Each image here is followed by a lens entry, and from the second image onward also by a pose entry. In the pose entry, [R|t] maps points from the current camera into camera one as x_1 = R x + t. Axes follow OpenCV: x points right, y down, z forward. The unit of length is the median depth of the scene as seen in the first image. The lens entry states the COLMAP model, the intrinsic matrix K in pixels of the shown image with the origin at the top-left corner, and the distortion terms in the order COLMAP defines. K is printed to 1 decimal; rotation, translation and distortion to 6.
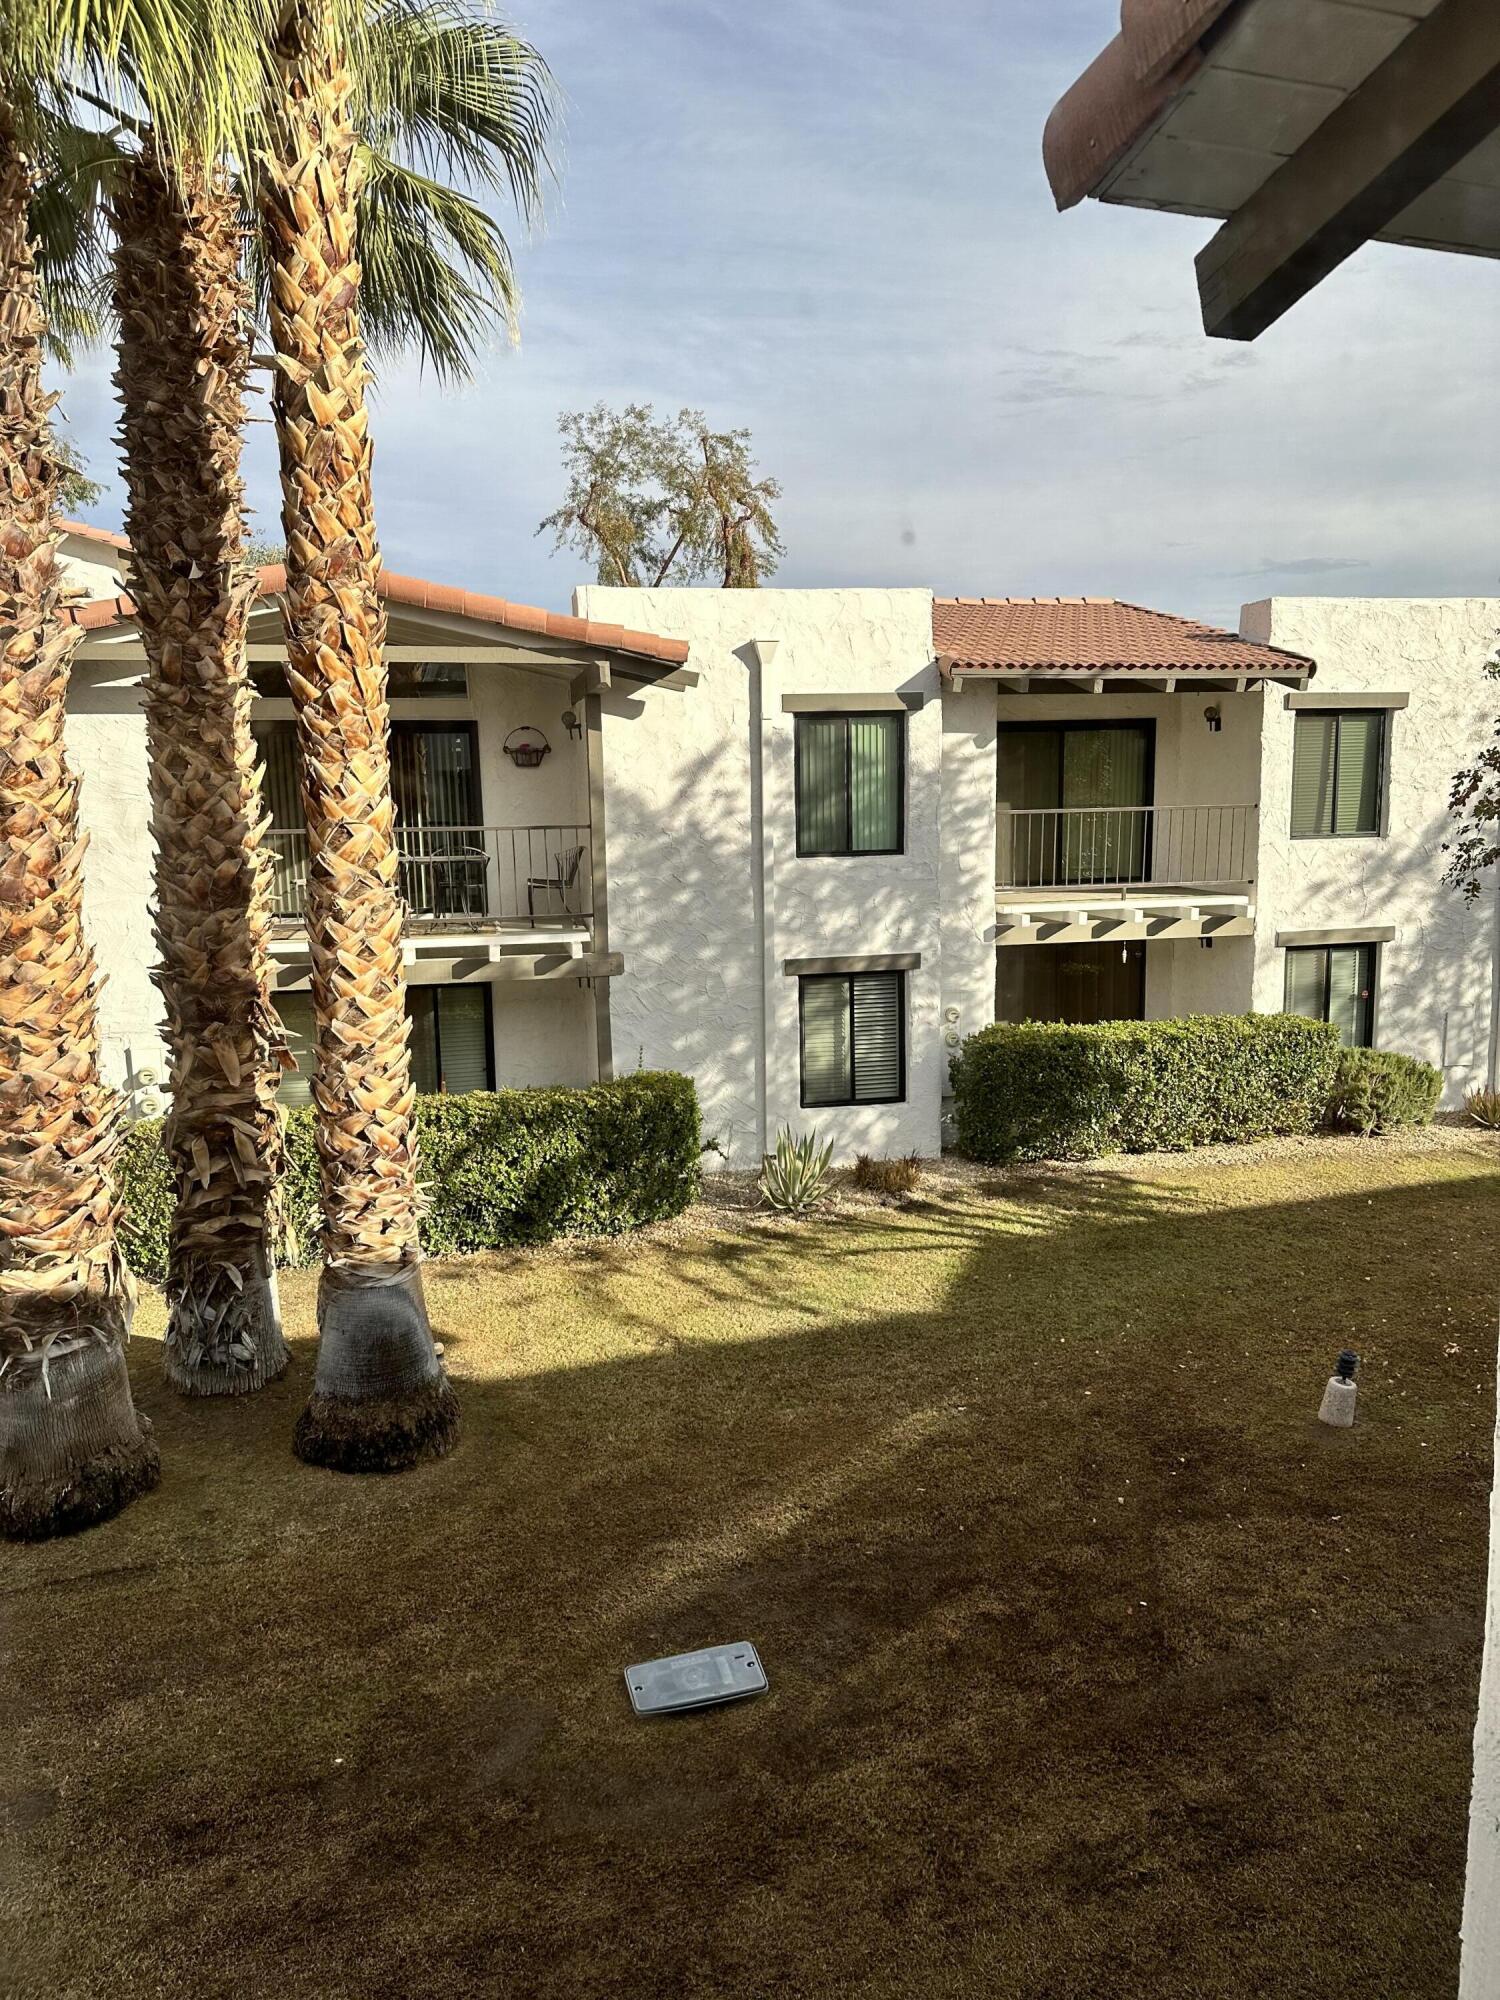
lens RADIAL K [[1390.7, 0, 779.9], [0, 1390.7, 999.0], [0, 0, 1]] dist [0.070510, -0.087876]
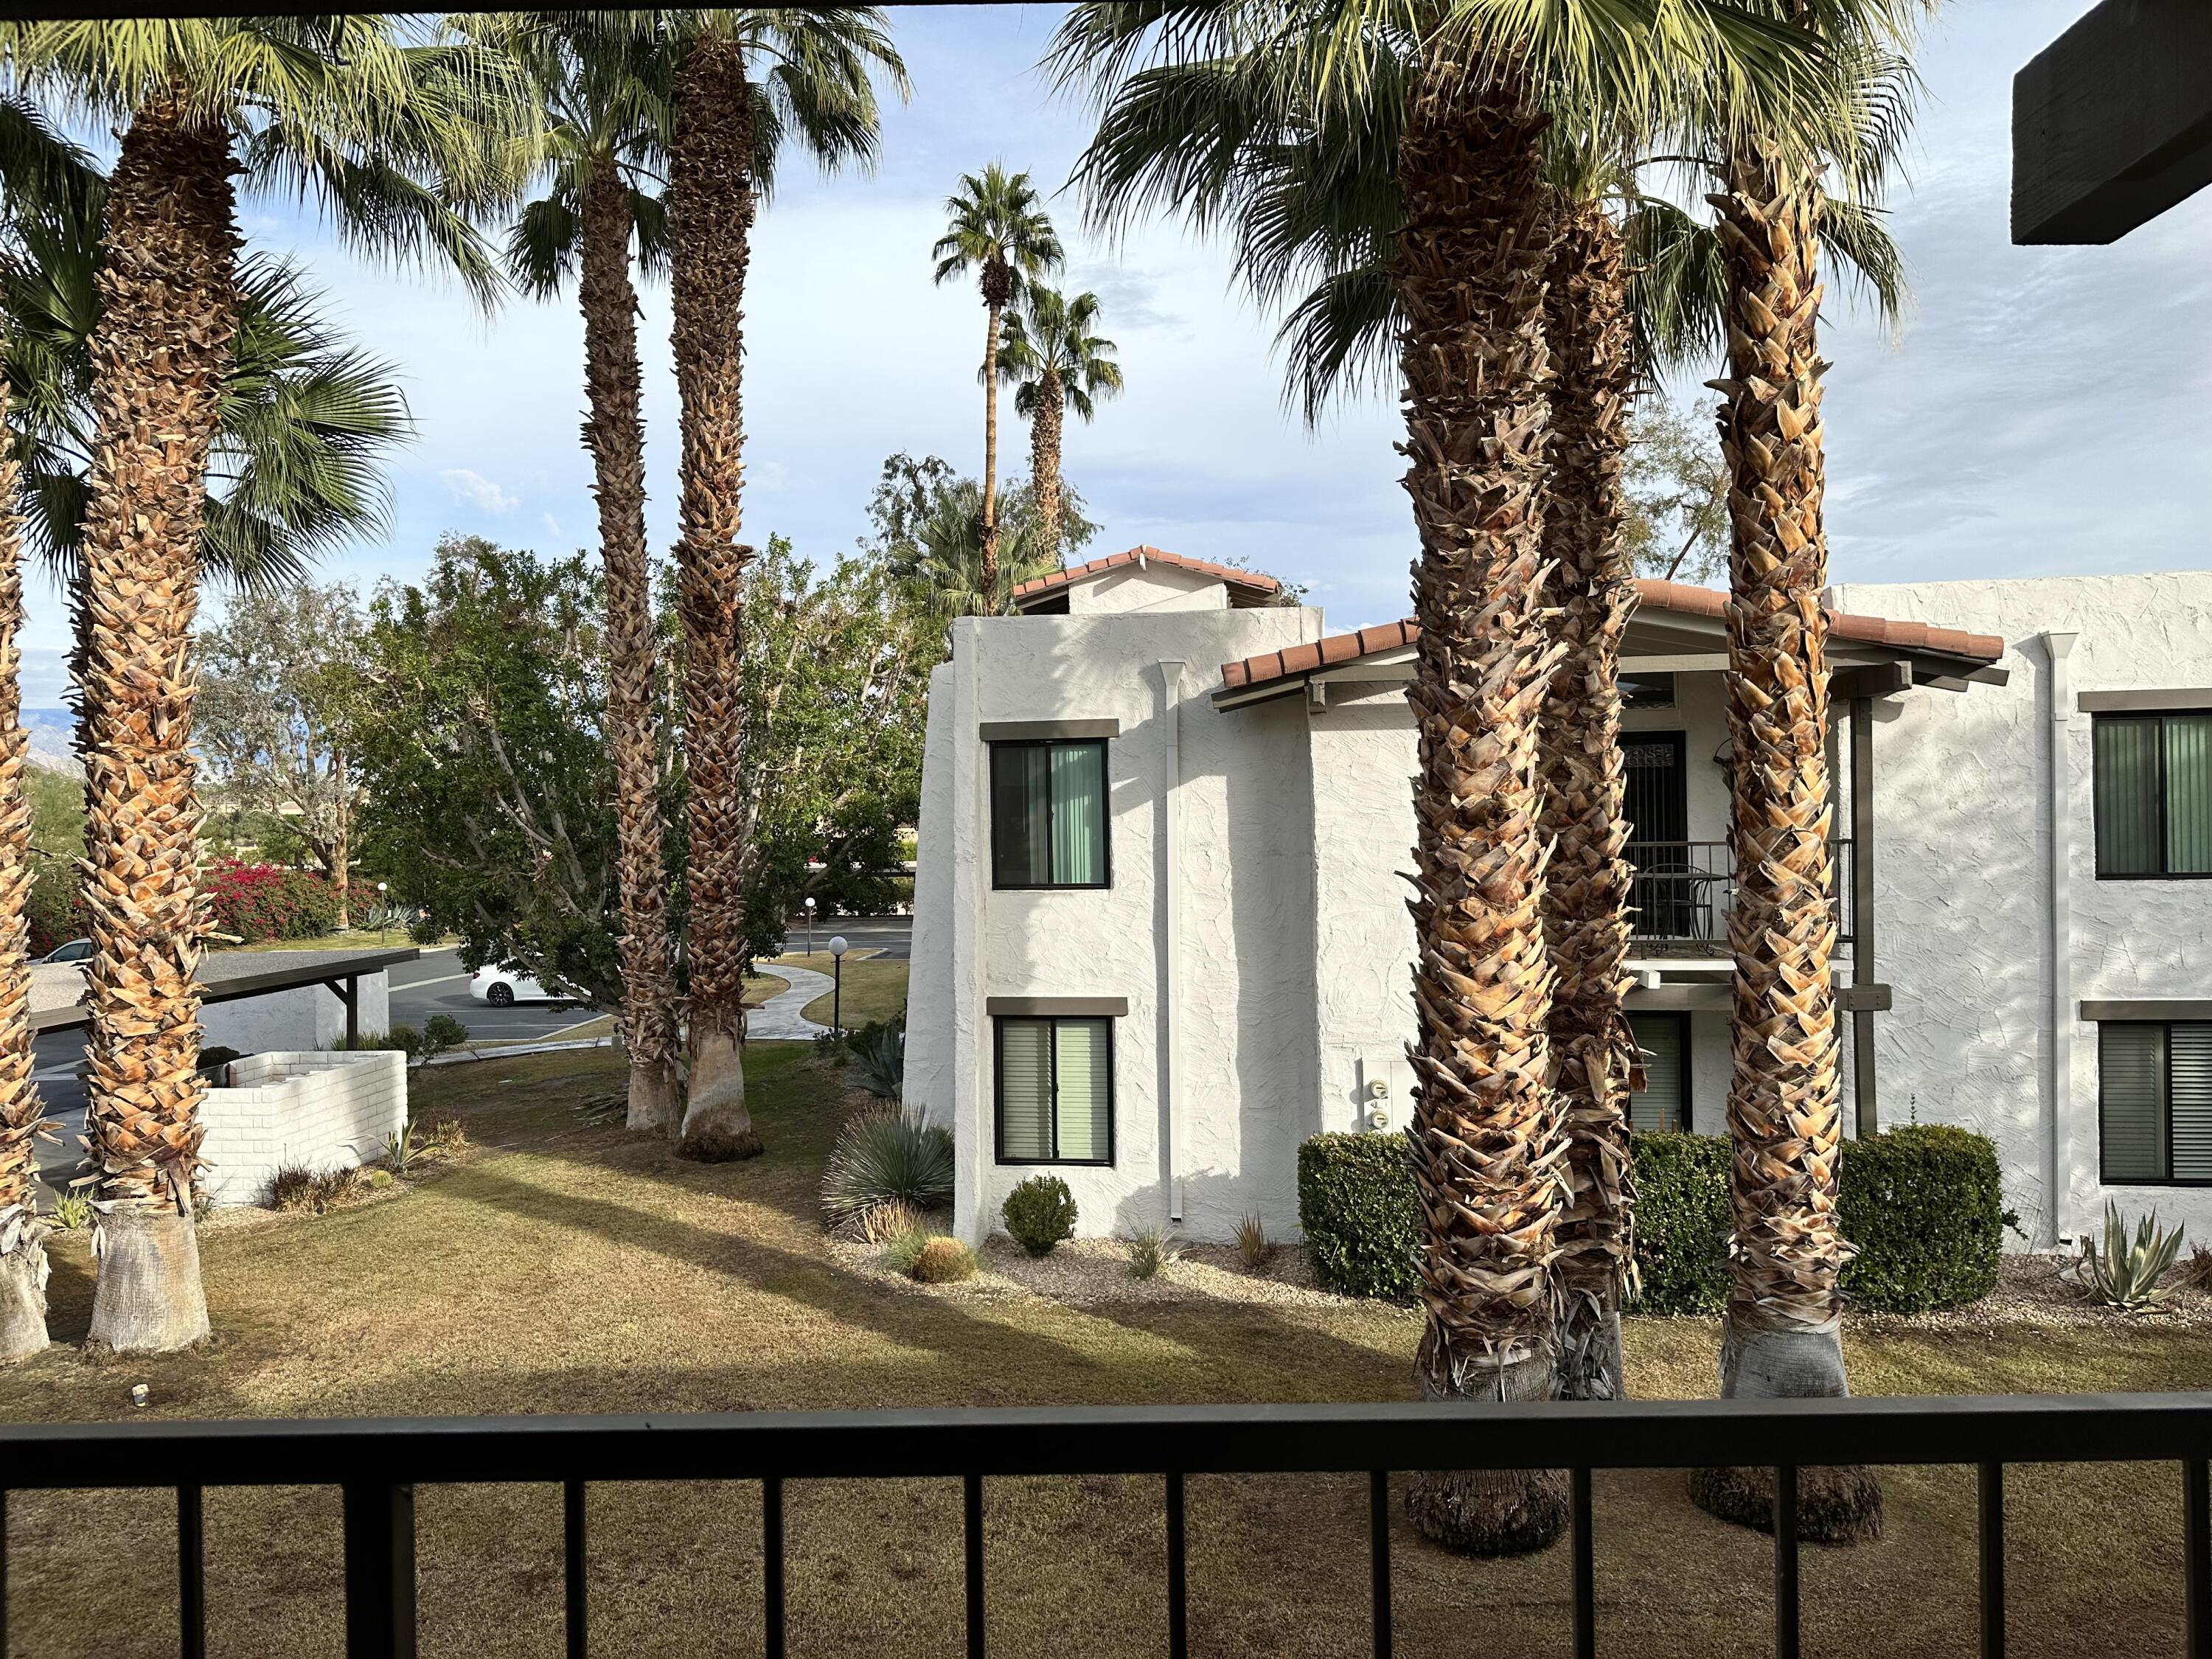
lens RADIAL K [[1538.1, 0, 1105.1], [0, 1538.1, 826.8], [0, 0, 1]] dist [0.070510, -0.087876]
pose [[0.937798, 0.003543, -0.347163, -0.338778], [-0.052038, 0.990086, -0.130469, 0.031618], [0.343259, 0.140419, 0.928685, -0.138833]]
